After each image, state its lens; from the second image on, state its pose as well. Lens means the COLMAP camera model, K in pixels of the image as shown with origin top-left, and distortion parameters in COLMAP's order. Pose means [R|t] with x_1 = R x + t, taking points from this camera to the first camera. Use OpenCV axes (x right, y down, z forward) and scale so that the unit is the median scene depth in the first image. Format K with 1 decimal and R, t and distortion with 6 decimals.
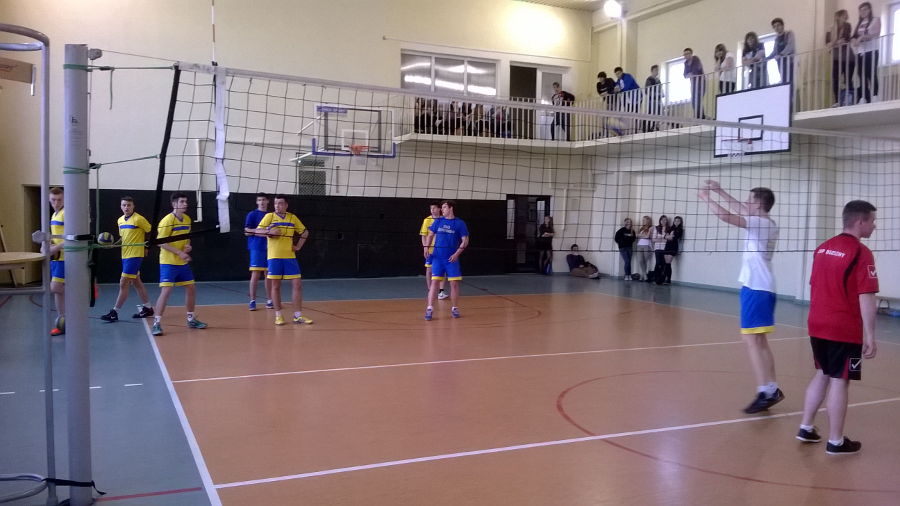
lens RADIAL K [[781.9, 0, 450.0], [0, 781.9, 253.0], [0, 0, 1]] dist [0.108269, -0.275558]
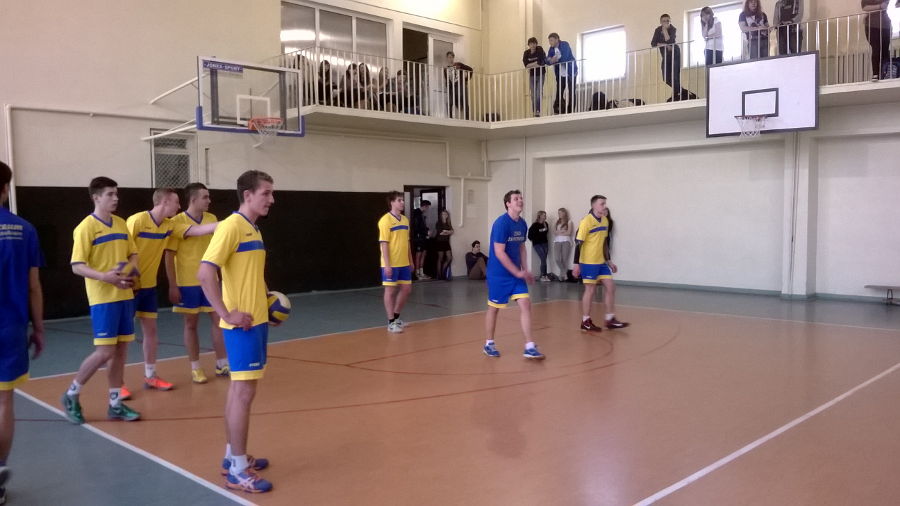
lens RADIAL K [[781.9, 0, 450.0], [0, 781.9, 253.0], [0, 0, 1]] dist [0.108269, -0.275558]
pose [[0.928310, -0.044402, 0.369146, -0.203108], [0.042550, 0.999008, 0.013159, -0.013445], [-0.369363, 0.003492, 0.929278, 0.233743]]
